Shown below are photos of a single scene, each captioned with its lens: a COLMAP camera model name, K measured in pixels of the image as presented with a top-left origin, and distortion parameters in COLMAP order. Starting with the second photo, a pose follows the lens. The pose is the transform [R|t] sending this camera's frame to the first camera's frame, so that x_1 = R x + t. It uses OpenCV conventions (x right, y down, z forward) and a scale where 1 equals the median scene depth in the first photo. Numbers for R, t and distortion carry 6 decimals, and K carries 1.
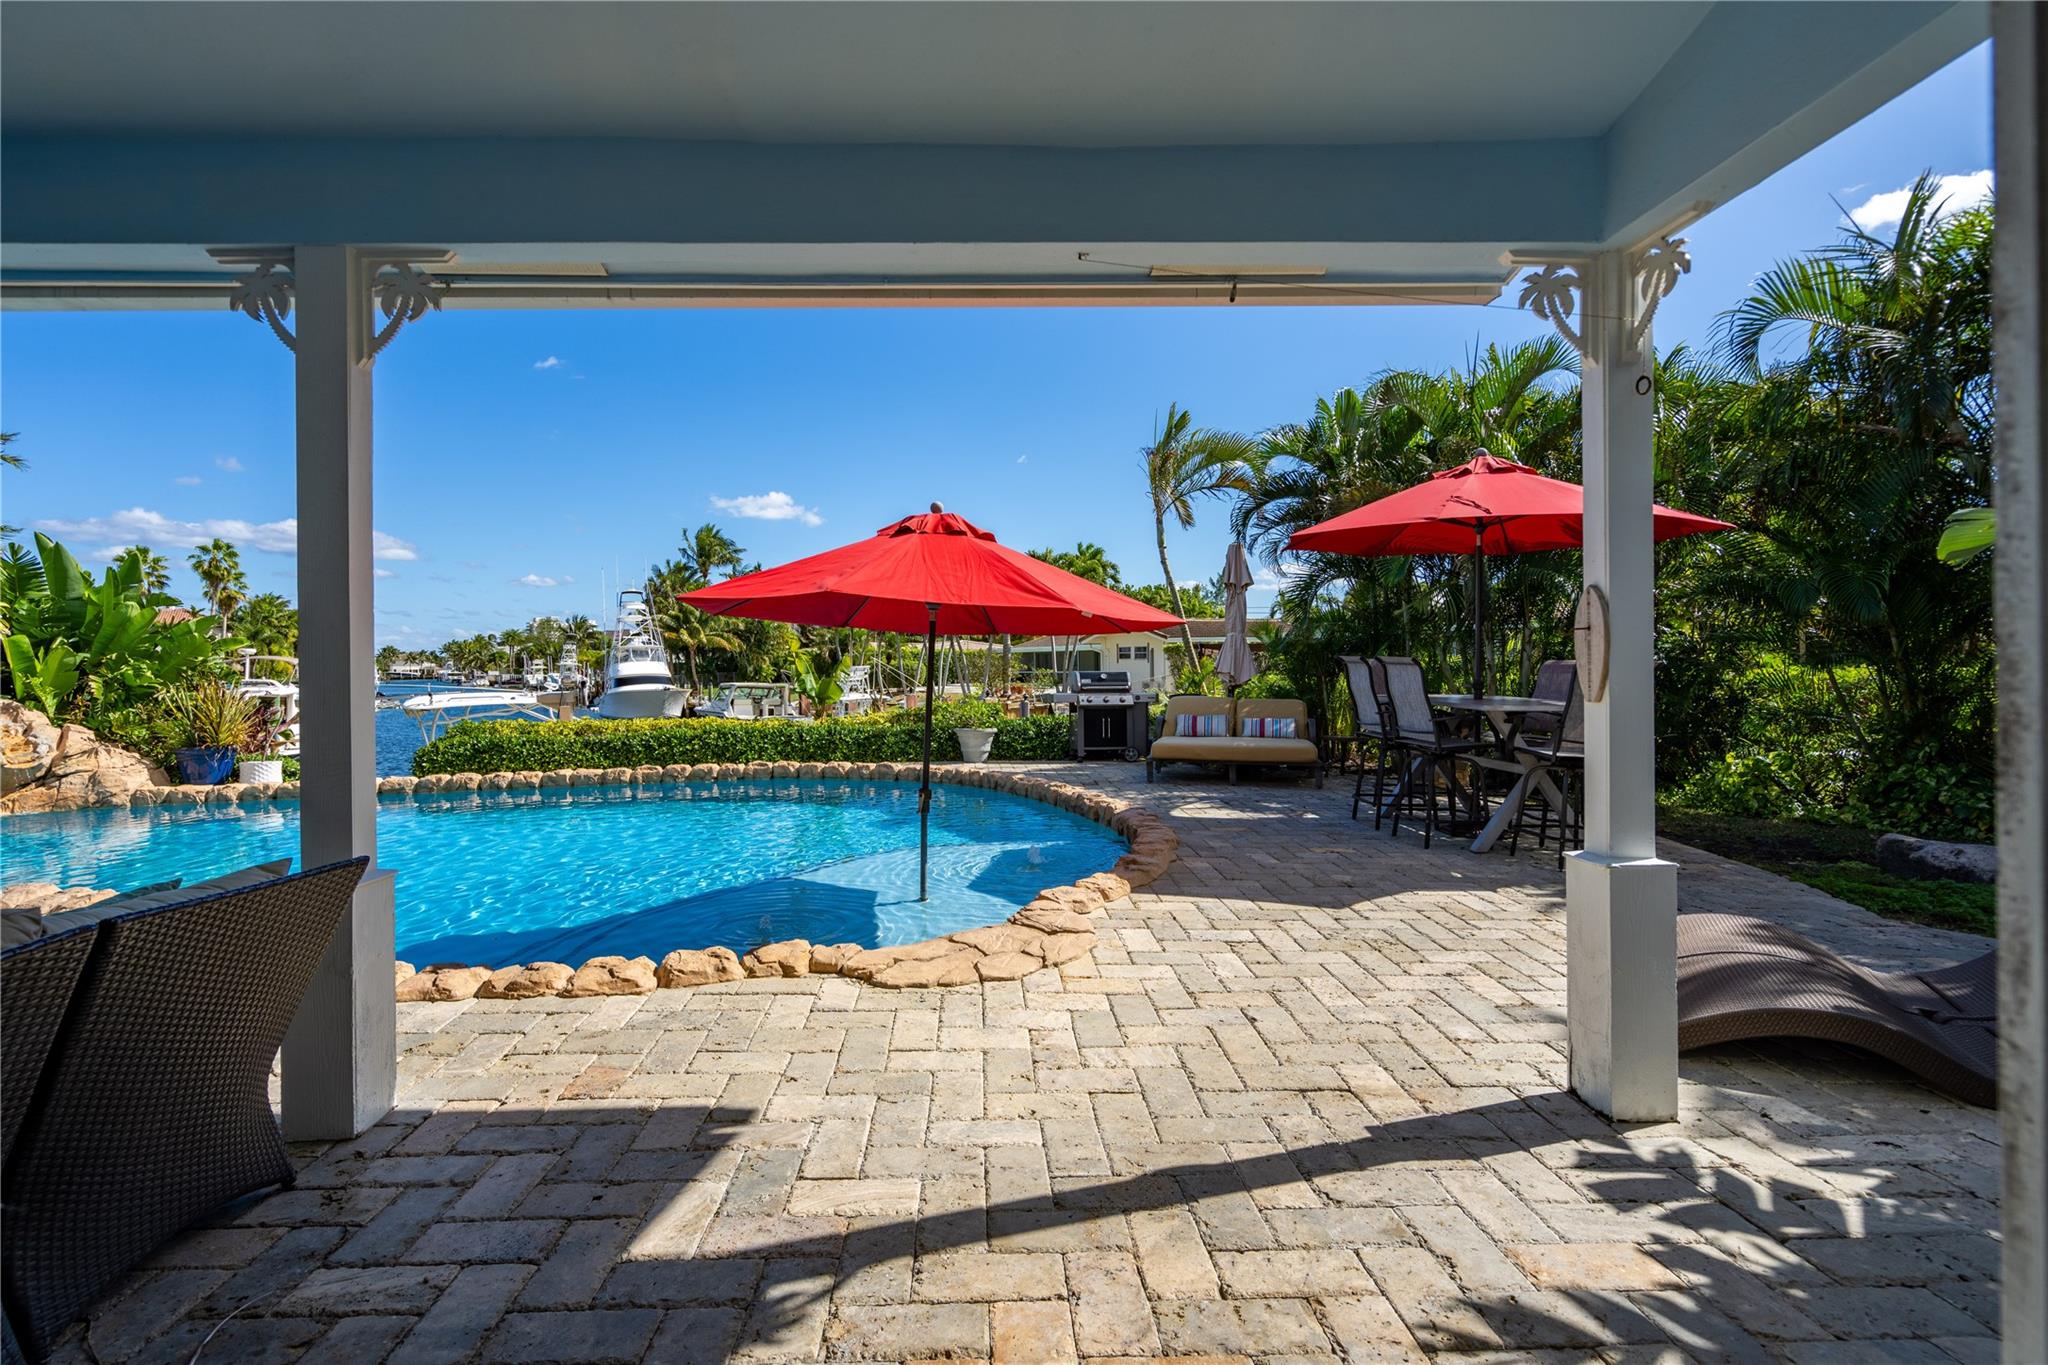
lens RADIAL K [[937.2, 0, 1004.0], [0, 937.2, 666.9], [0, 0, 1]] dist [-0.002152, 0.000473]
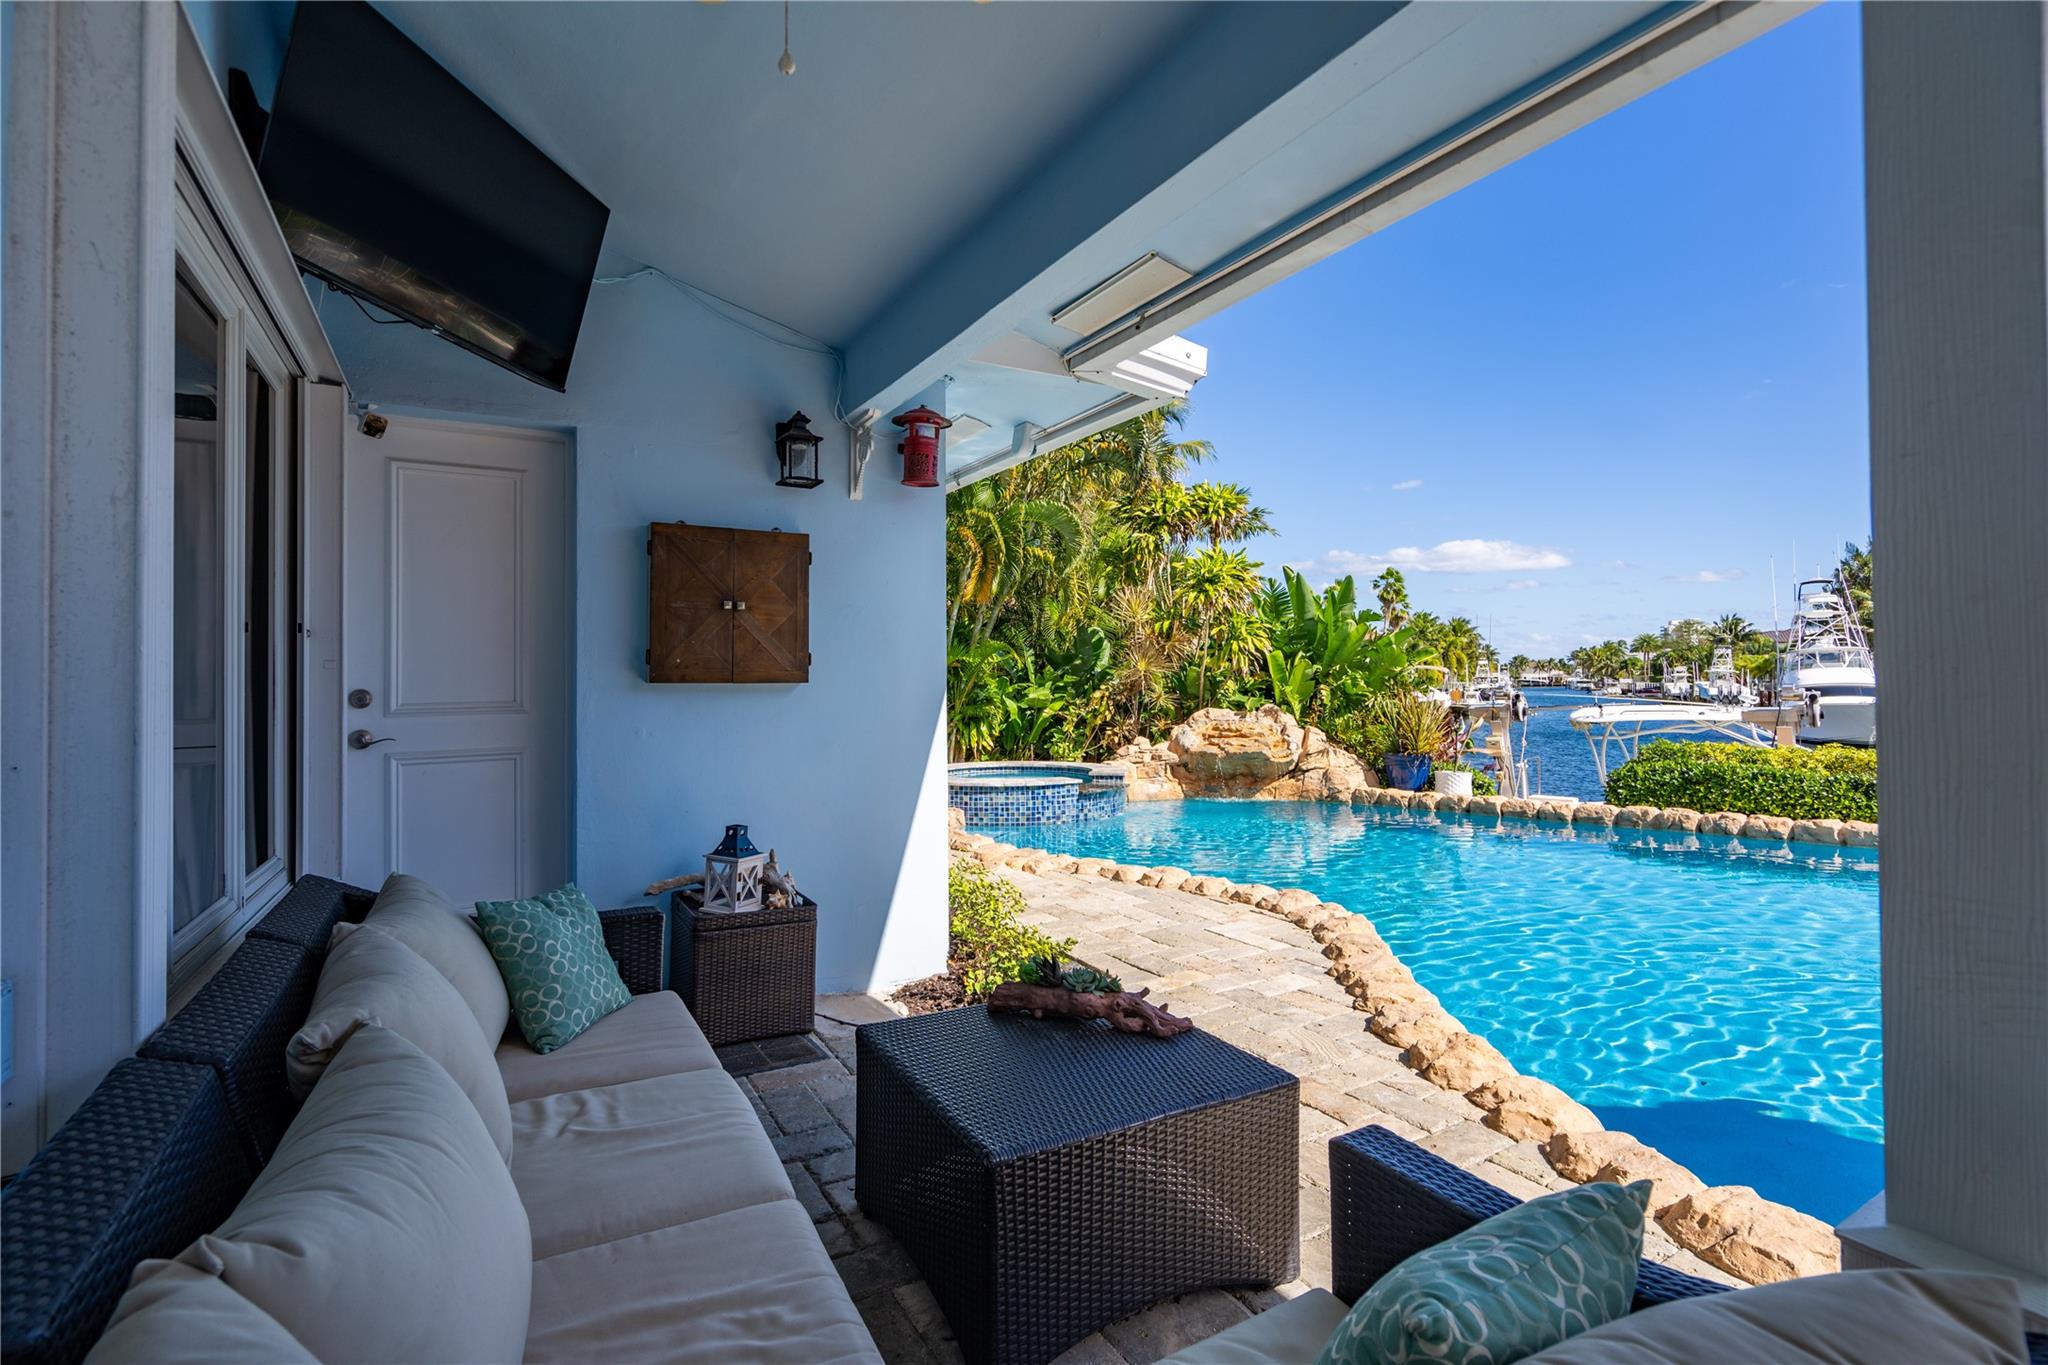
lens RADIAL K [[937.2, 0, 1004.0], [0, 937.2, 666.9], [0, 0, 1]] dist [-0.002152, 0.000473]
pose [[0.467601, -0.008997, -0.883894, -0.133044], [0.001809, 0.999956, -0.009221, -0.002107], [0.883938, 0.002712, 0.467597, 0.109434]]
